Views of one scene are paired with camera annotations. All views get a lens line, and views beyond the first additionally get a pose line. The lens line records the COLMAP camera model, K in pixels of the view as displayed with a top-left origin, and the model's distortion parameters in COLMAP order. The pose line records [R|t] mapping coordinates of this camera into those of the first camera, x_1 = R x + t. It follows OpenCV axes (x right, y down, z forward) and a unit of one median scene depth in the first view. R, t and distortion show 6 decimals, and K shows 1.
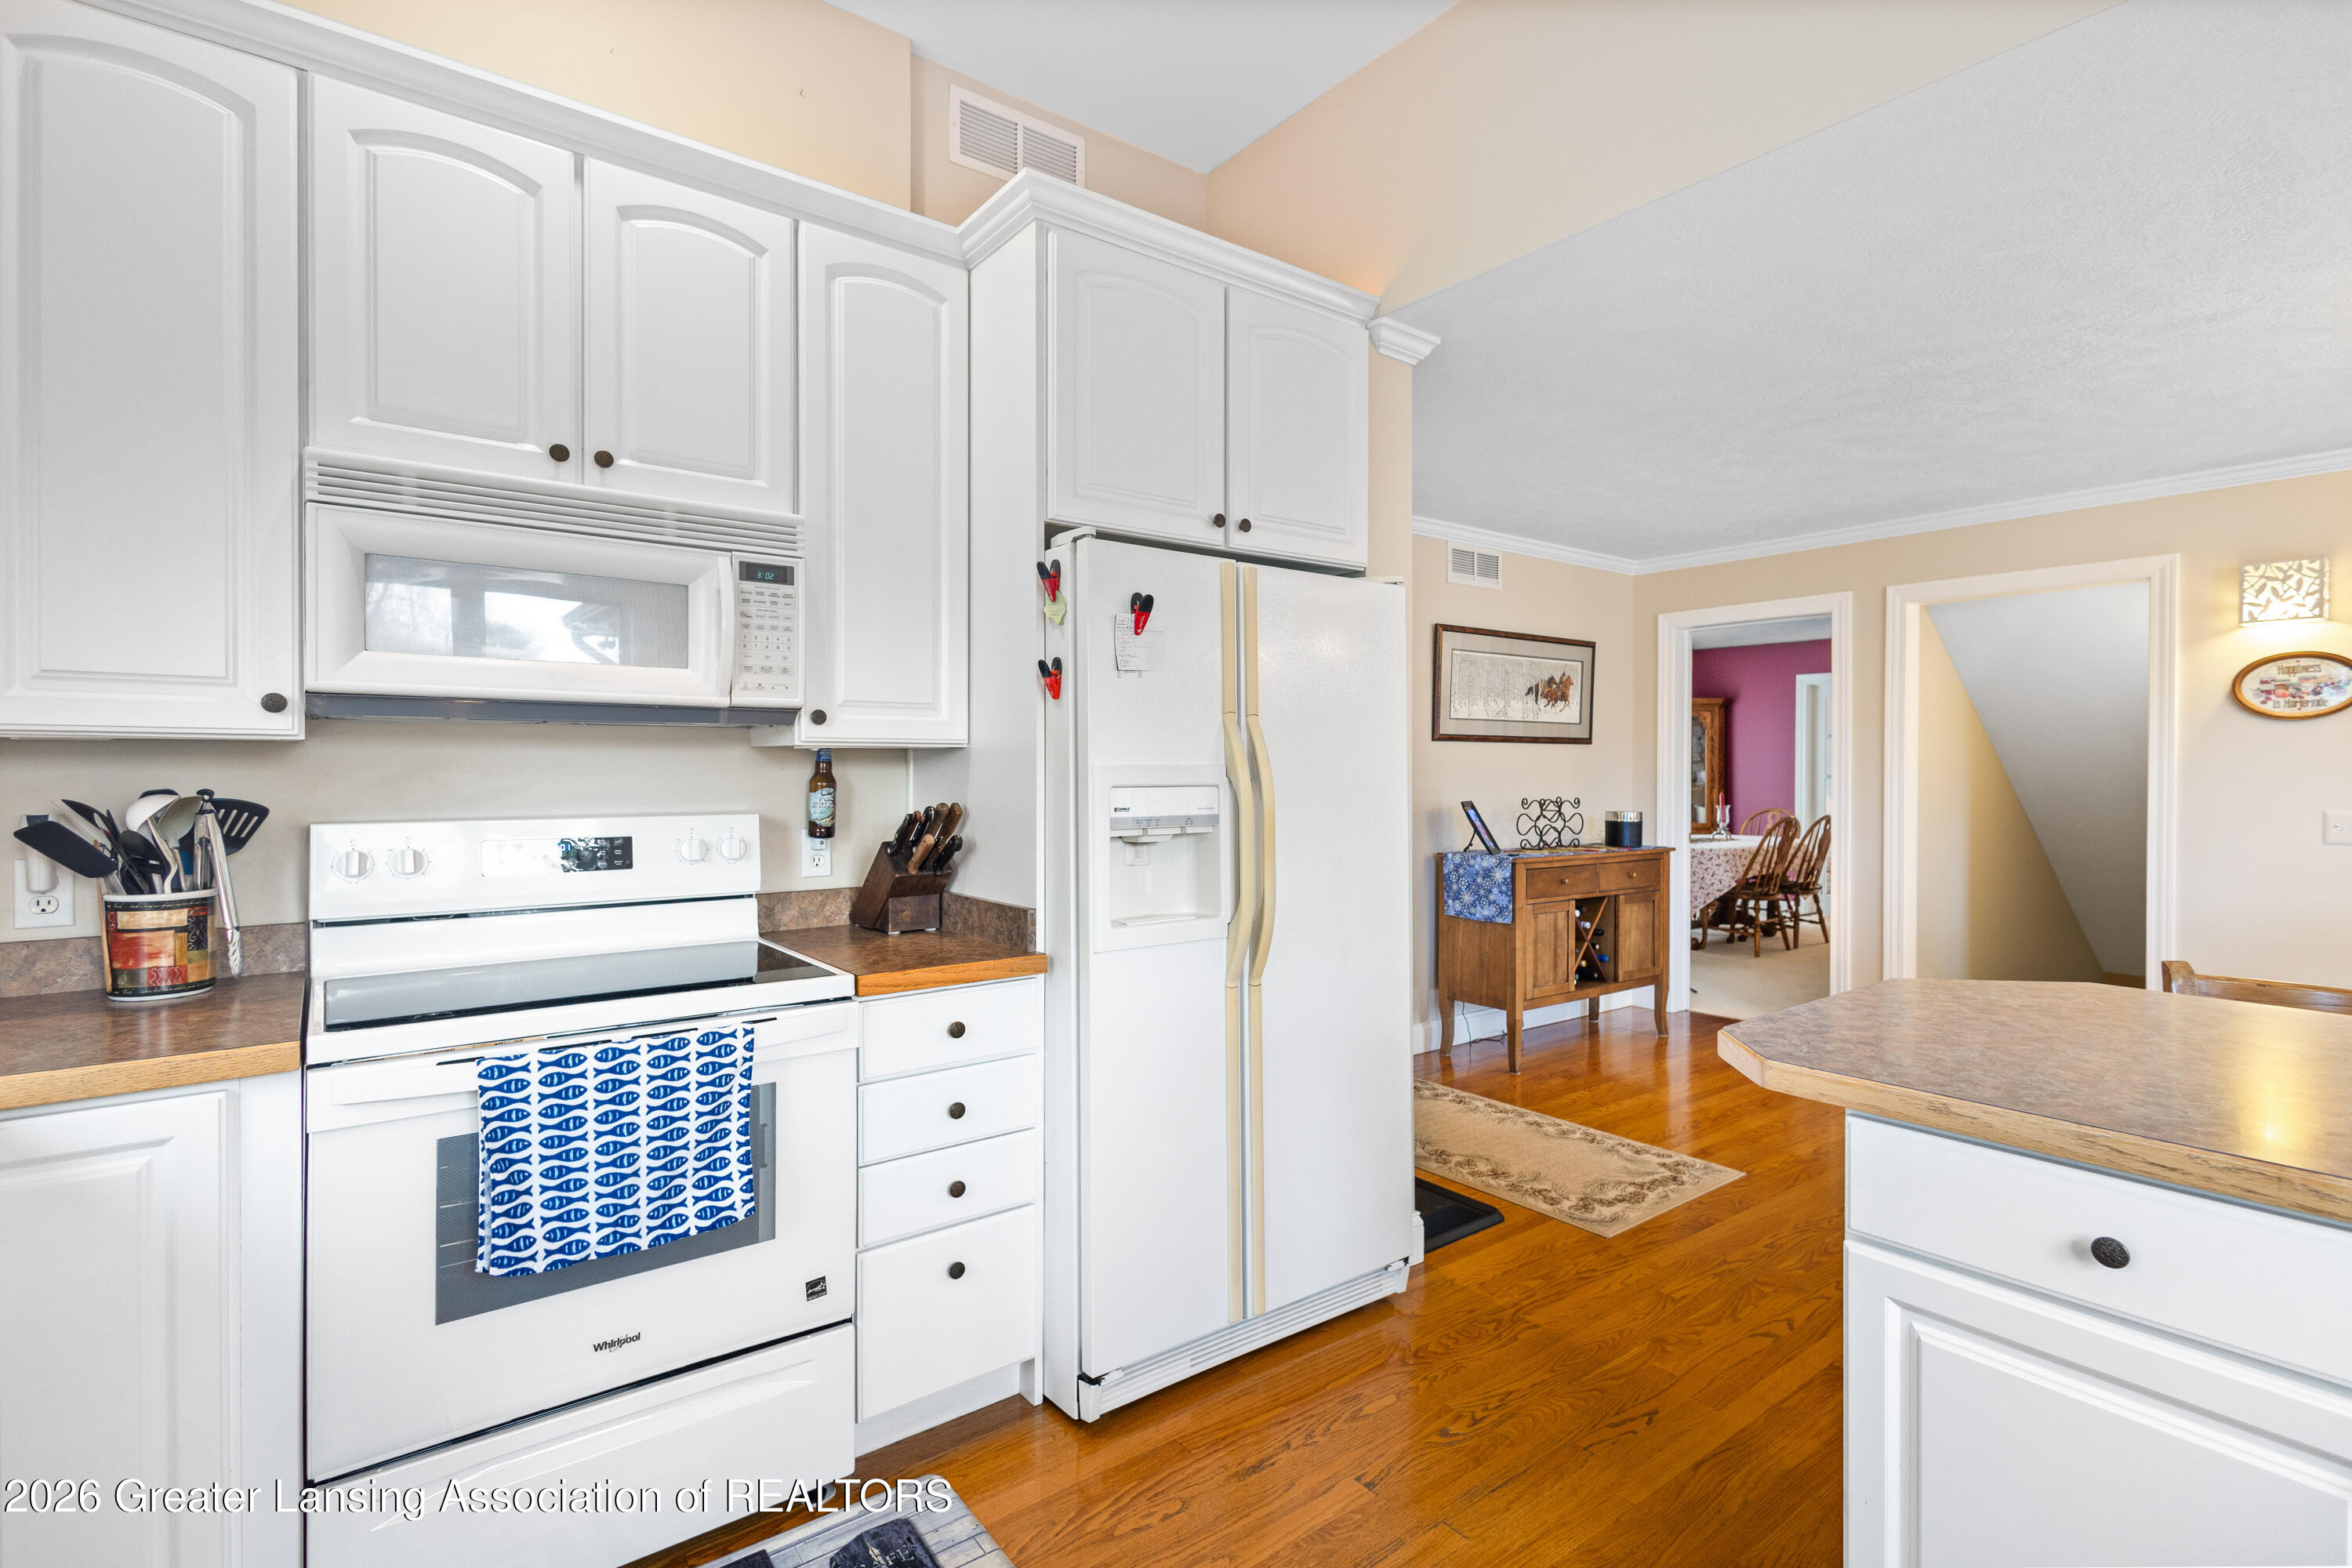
lens RADIAL K [[1101.9, 0, 1159.8], [0, 1101.9, 776.1], [0, 0, 1]] dist [0.009578, 0.000061]
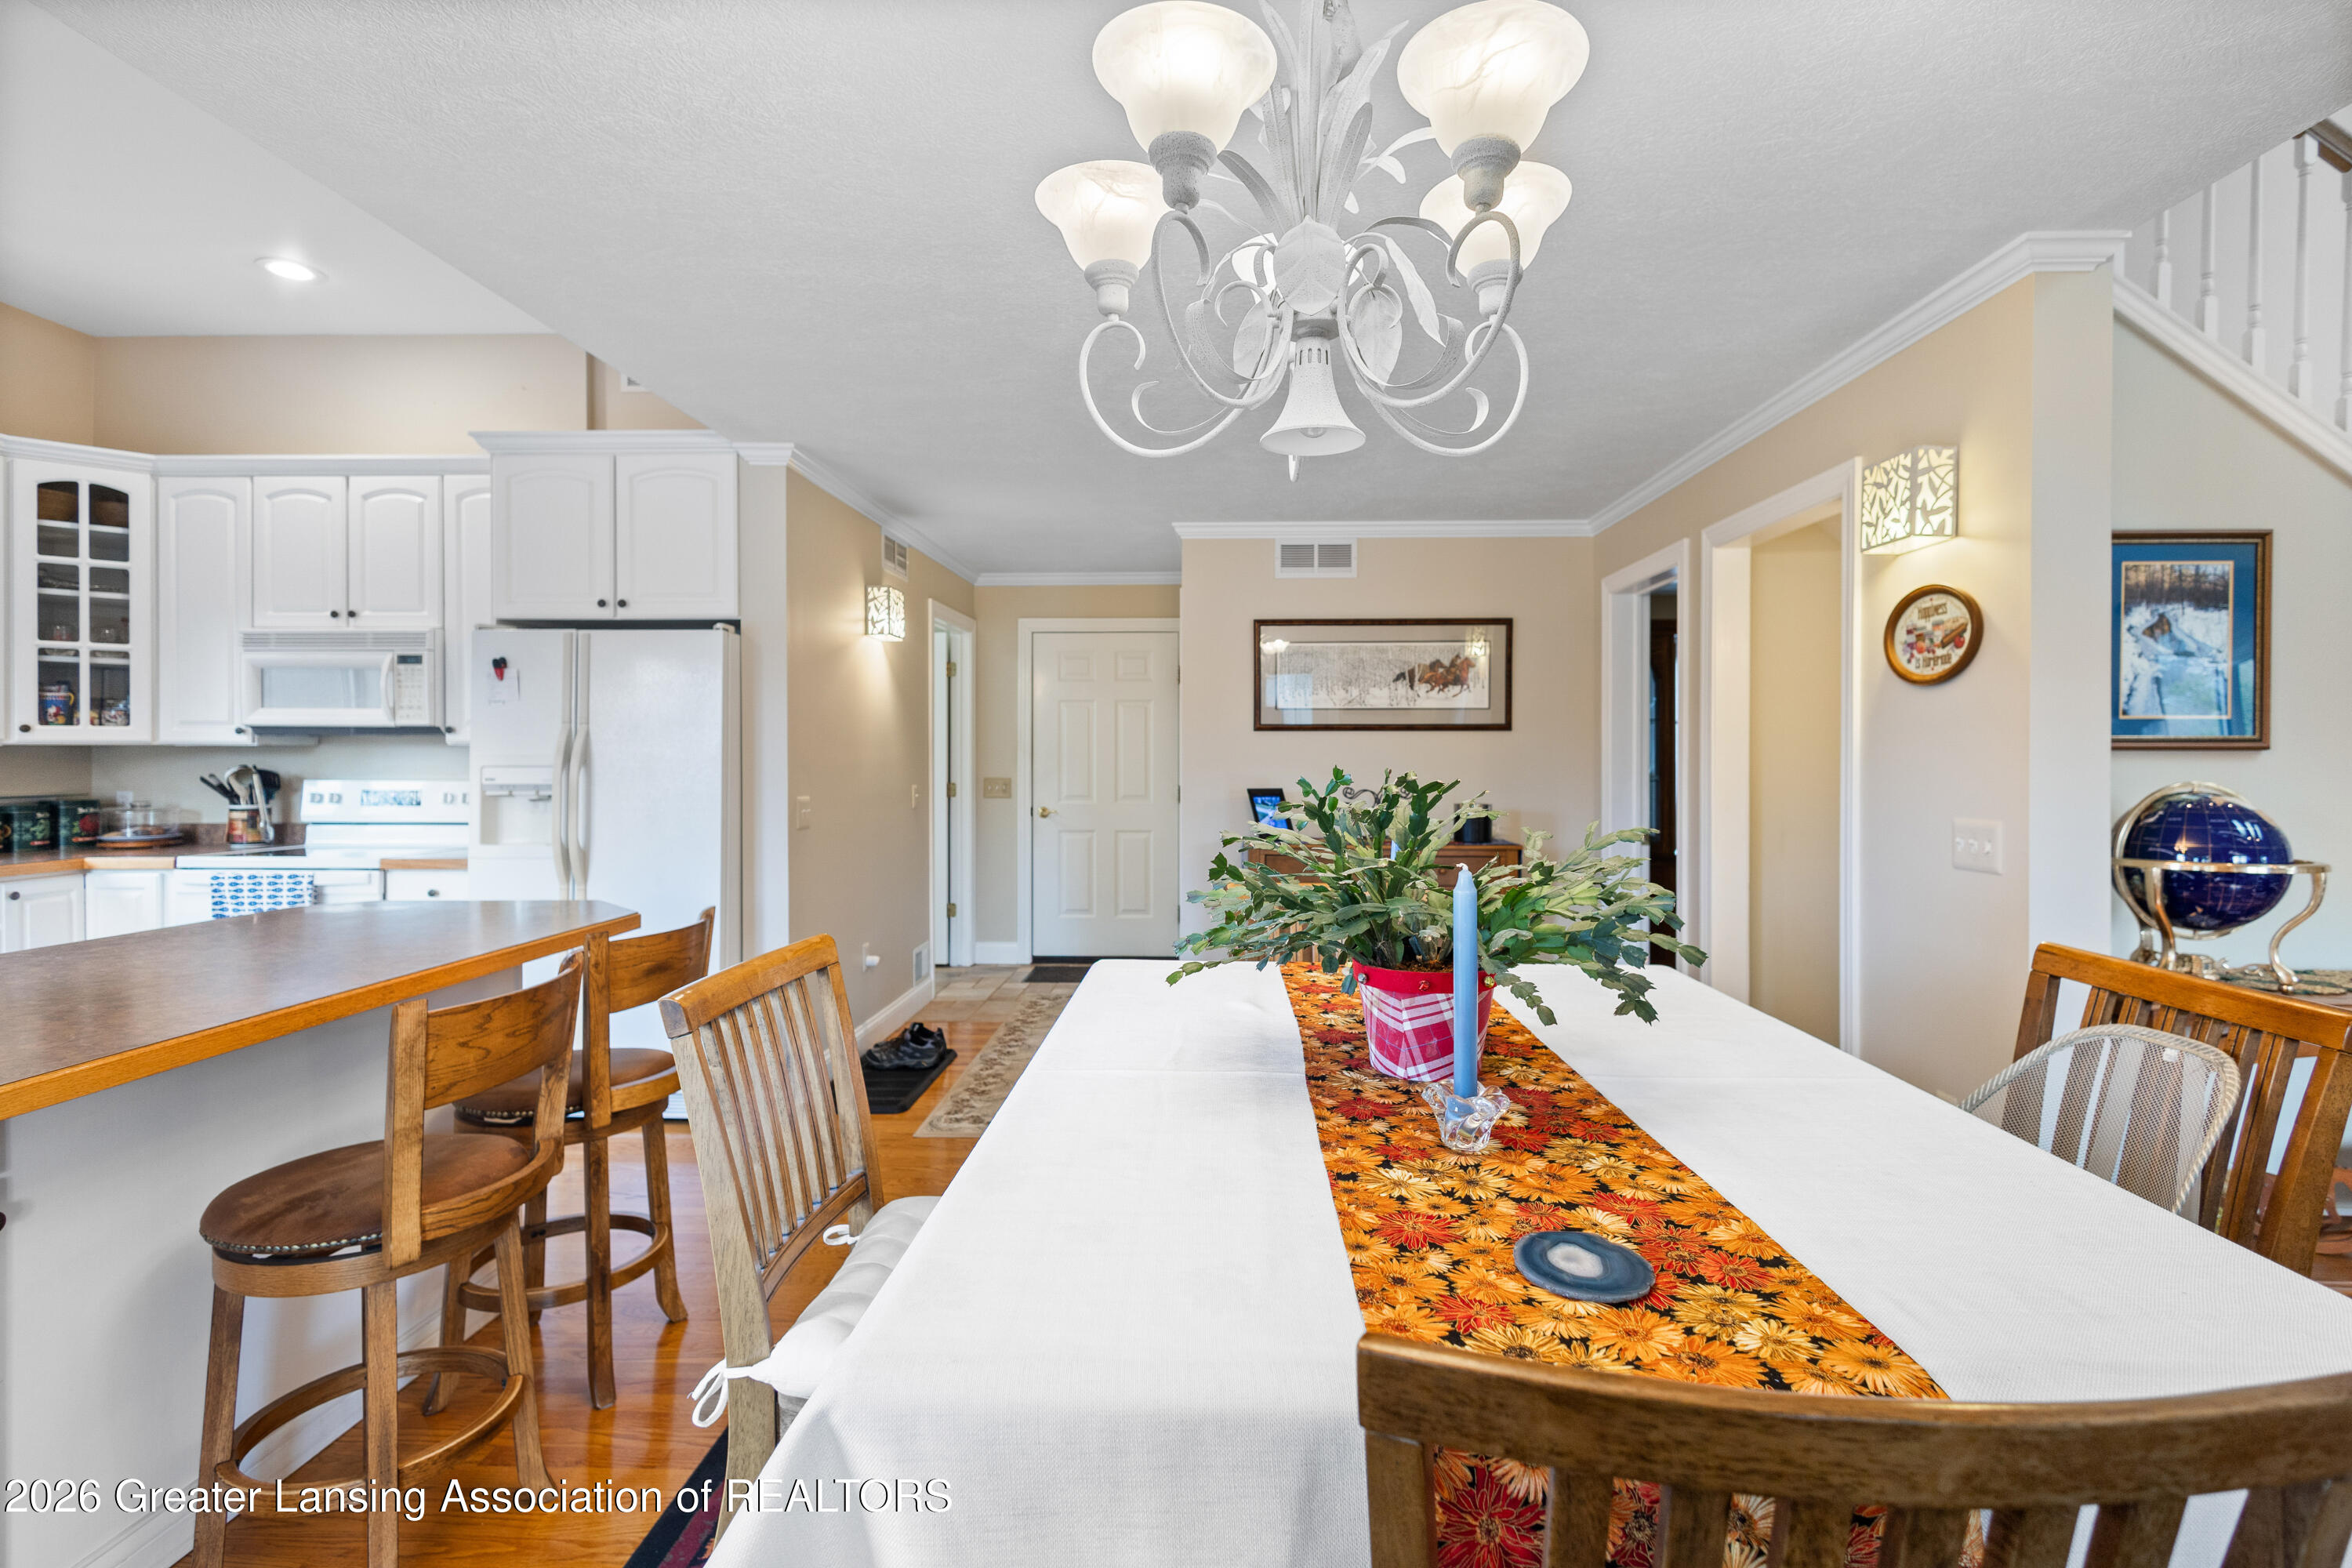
lens RADIAL K [[1088.9, 0, 1165.0], [0, 1088.9, 760.5], [0, 0, 1]] dist [0.009582, -0.000299]
pose [[0.774136, 0.001288, -0.633018, 0.898495], [-0.004618, 0.999983, -0.003613, 0.000419], [0.633003, 0.005720, 0.774128, 0.150094]]
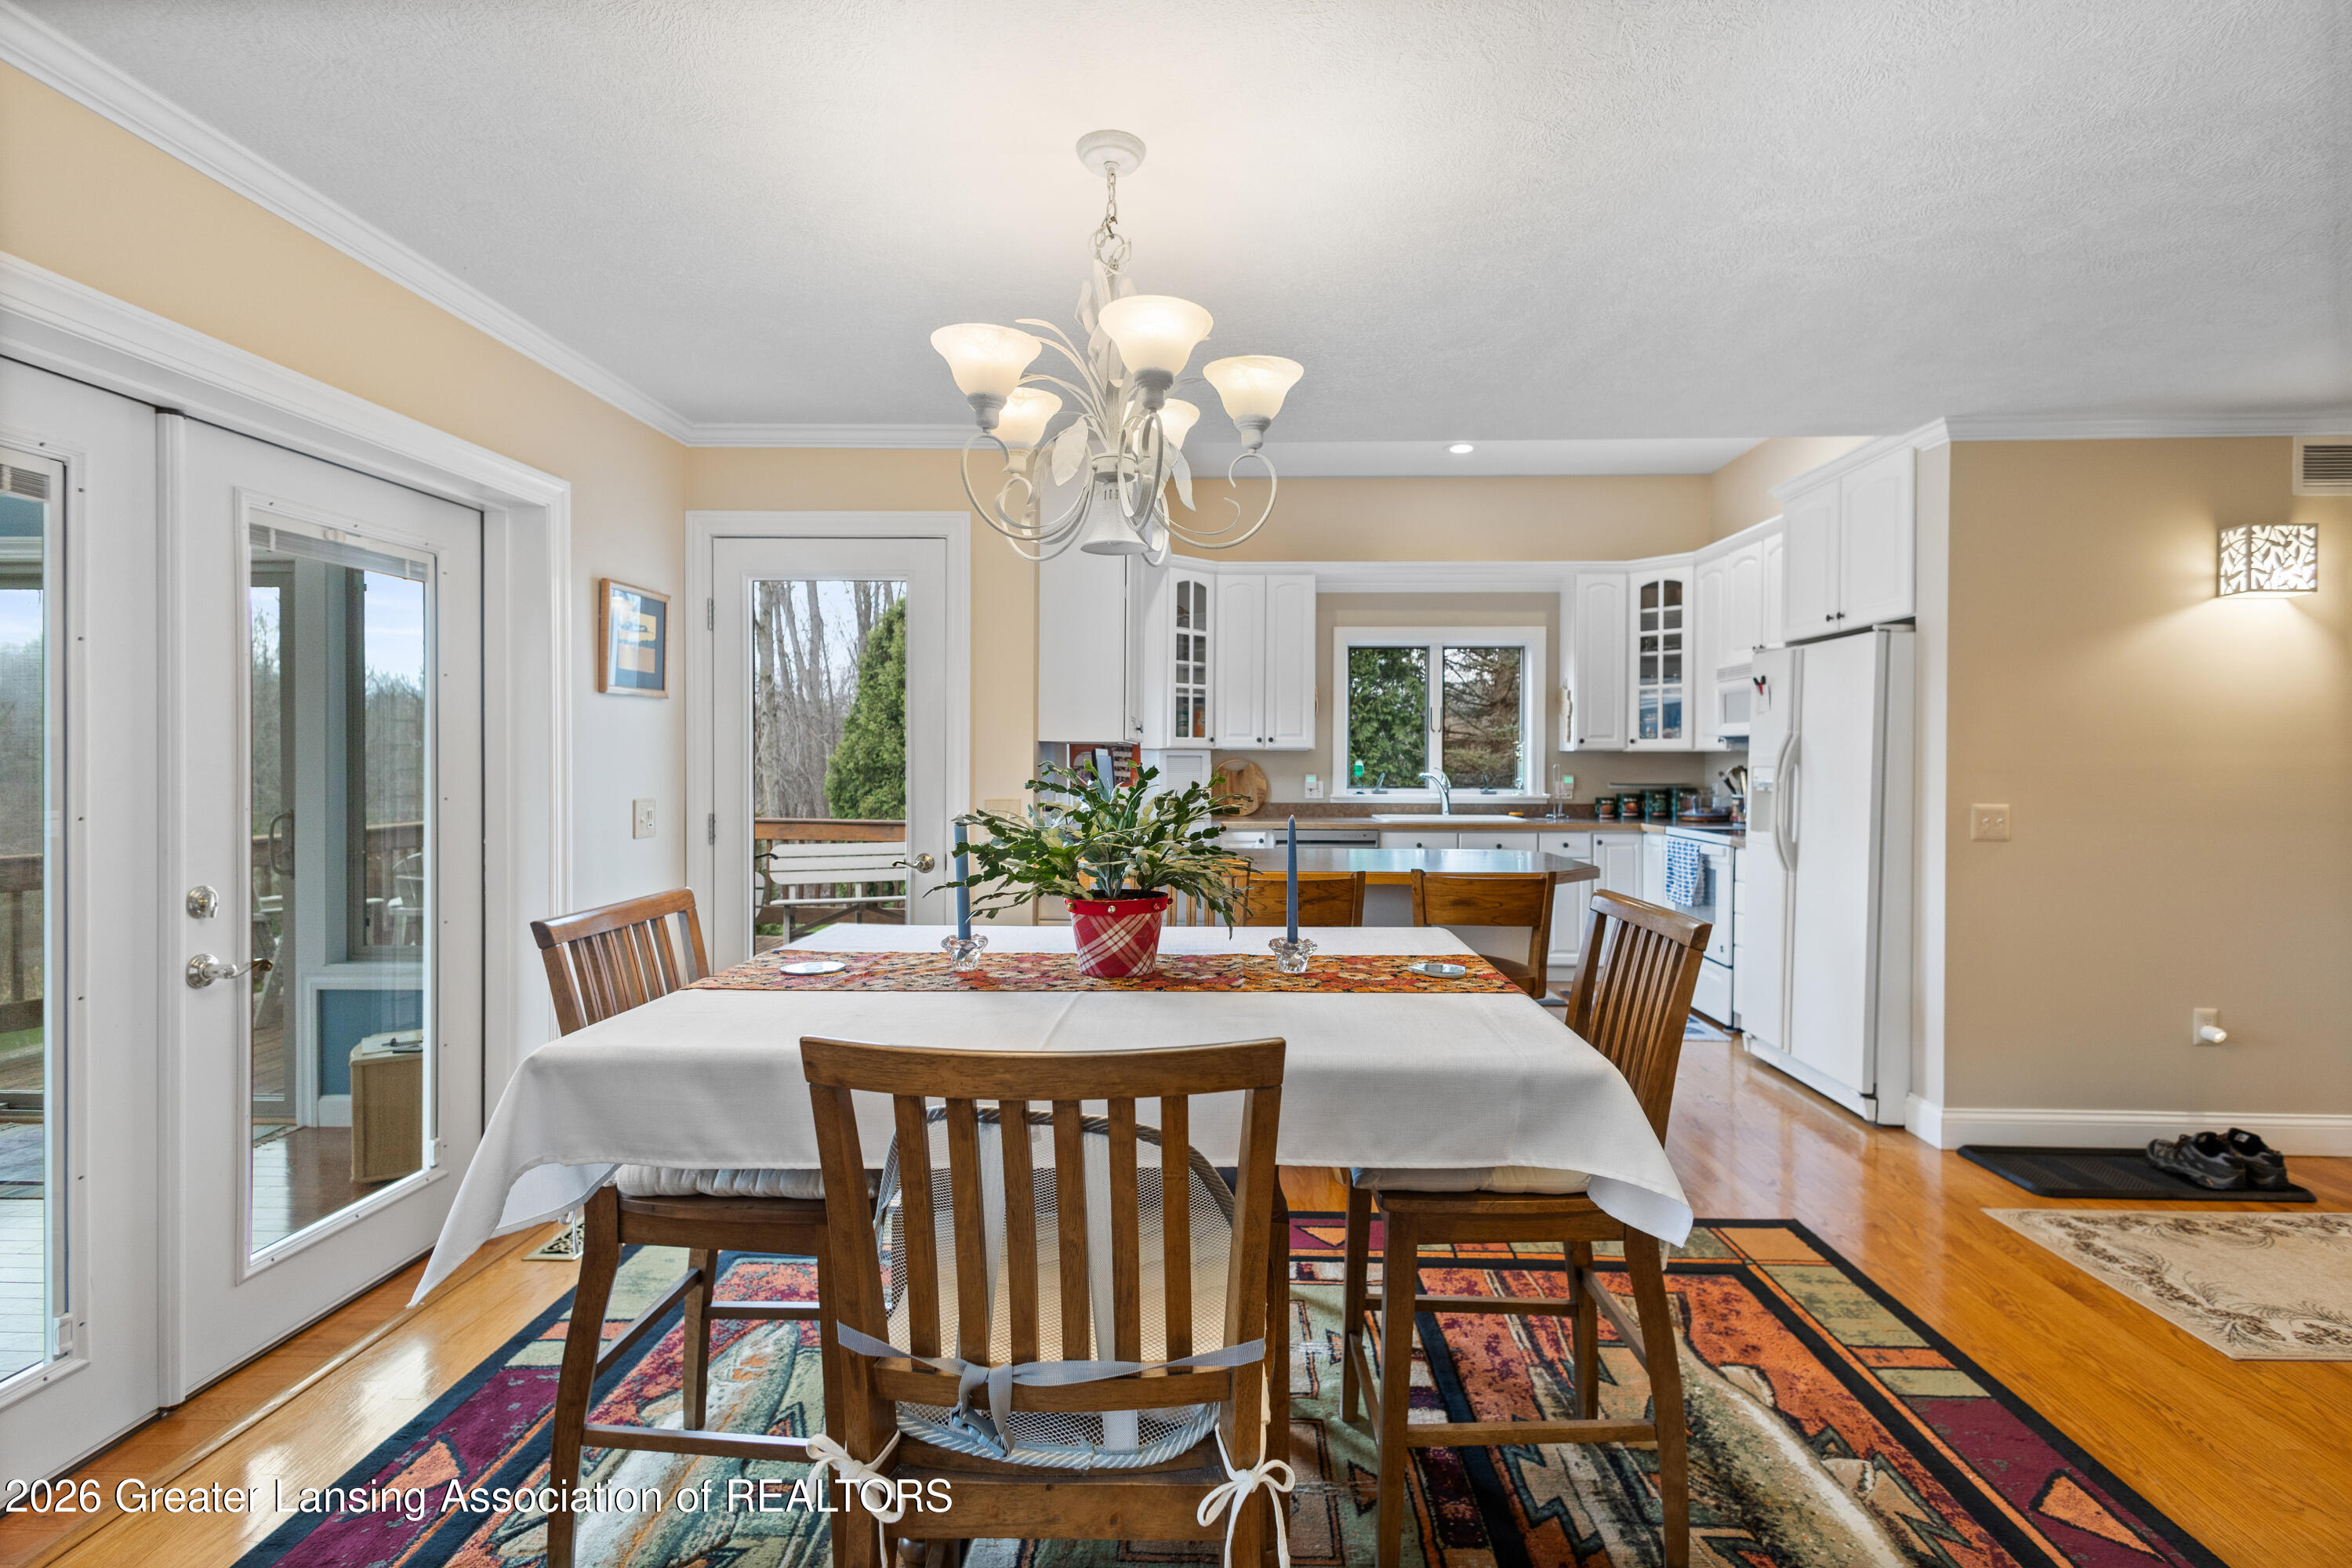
lens RADIAL K [[1075.7, 0, 1225.3], [0, 1075.7, 772.4], [0, 0, 1]] dist [0.012693, -0.000159]
pose [[-0.599576, 0.007036, -0.800287, 1.060793], [-0.011505, 0.999782, 0.017410, -0.002132], [0.800235, 0.019646, -0.599365, 0.667051]]
